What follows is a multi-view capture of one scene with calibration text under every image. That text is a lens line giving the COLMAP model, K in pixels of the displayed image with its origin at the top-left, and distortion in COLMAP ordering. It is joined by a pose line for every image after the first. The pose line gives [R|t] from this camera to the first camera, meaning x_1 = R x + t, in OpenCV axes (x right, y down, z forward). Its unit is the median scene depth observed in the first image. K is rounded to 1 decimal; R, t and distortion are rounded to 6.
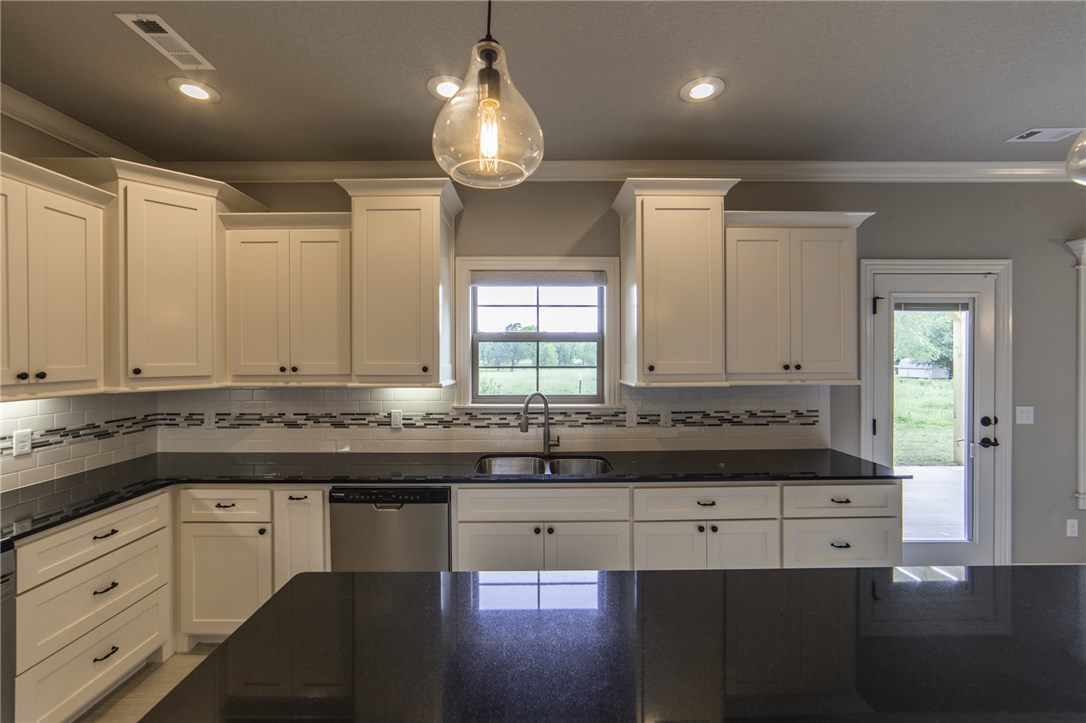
lens RADIAL K [[438.9, 0, 546.1], [0, 438.9, 352.4], [0, 0, 1]] dist [-0.015919, 0.007295]
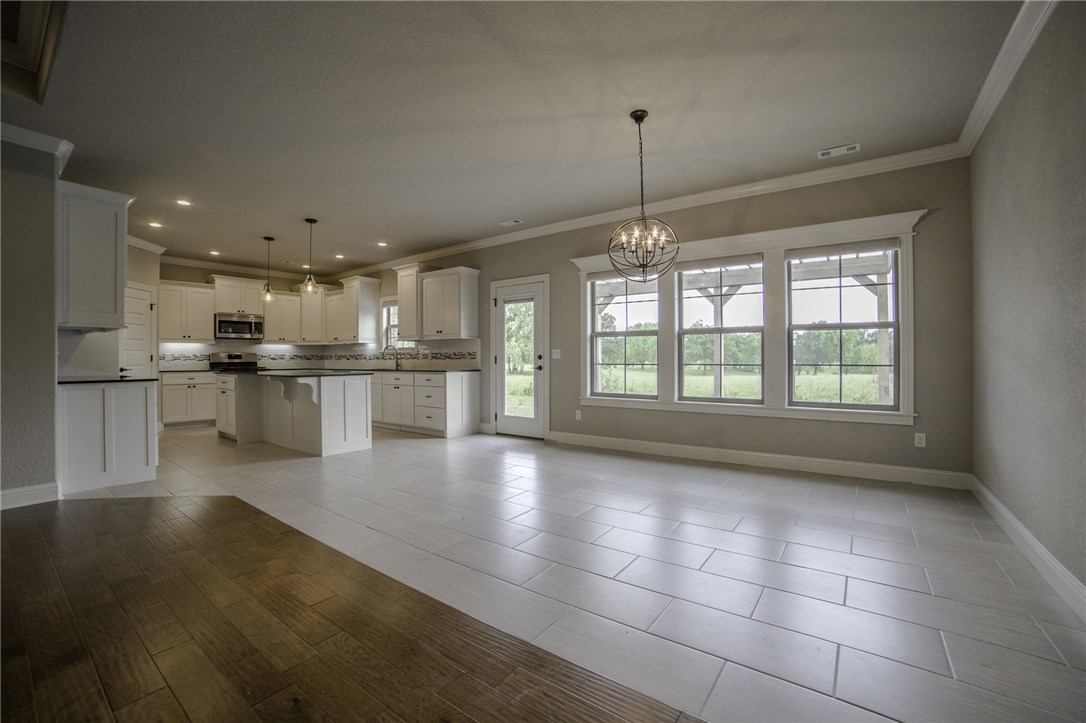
lens RADIAL K [[438.9, 0, 522.8], [0, 438.9, 355.9], [0, 0, 1]] dist [-0.015919, 0.007295]
pose [[0.786098, -0.005711, -0.618076, 2.205630], [0.004776, 0.999984, -0.003165, 0.160842], [0.618084, -0.000464, 0.786112, -0.611433]]
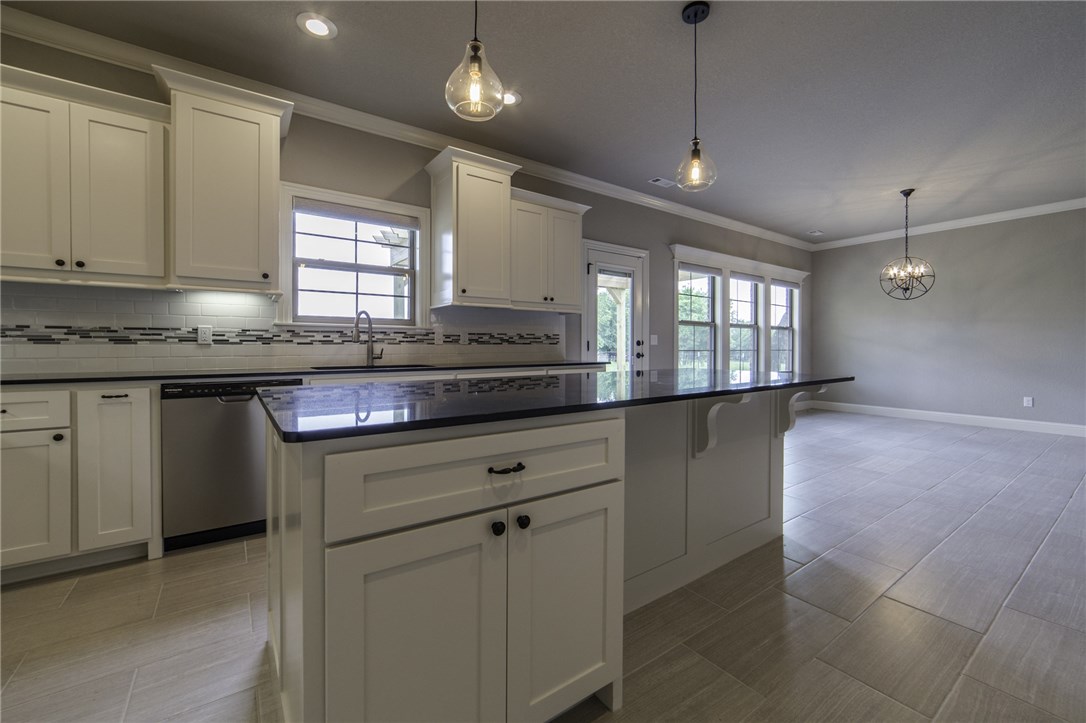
lens RADIAL K [[438.9, 0, 550.6], [0, 438.9, 347.8], [0, 0, 1]] dist [-0.015919, 0.007295]
pose [[0.819576, 0.001532, 0.572968, -0.266568], [-0.004208, 0.999986, 0.003345, 0.174314], [-0.572955, -0.005152, 0.819571, -0.221233]]
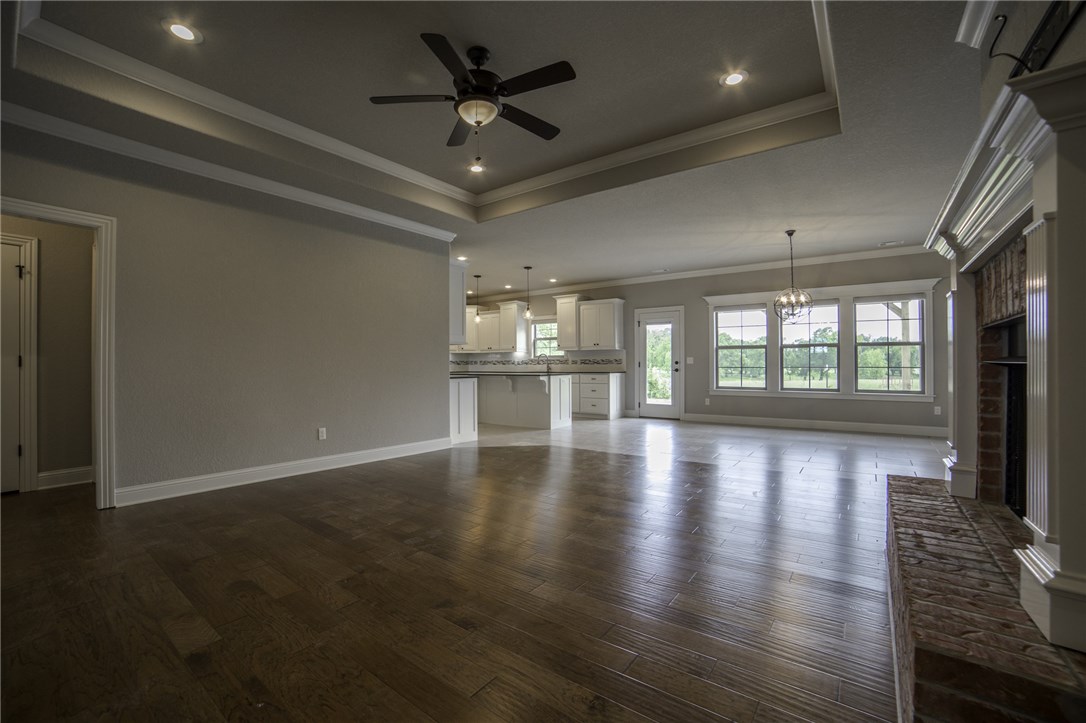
lens RADIAL K [[438.9, 0, 547.0], [0, 438.9, 359.3], [0, 0, 1]] dist [-0.015919, 0.007295]
pose [[0.810175, -0.007960, -0.586134, 2.028961], [0.004659, 0.999964, -0.007141, 0.154394], [0.586170, 0.003054, 0.810182, -1.831631]]
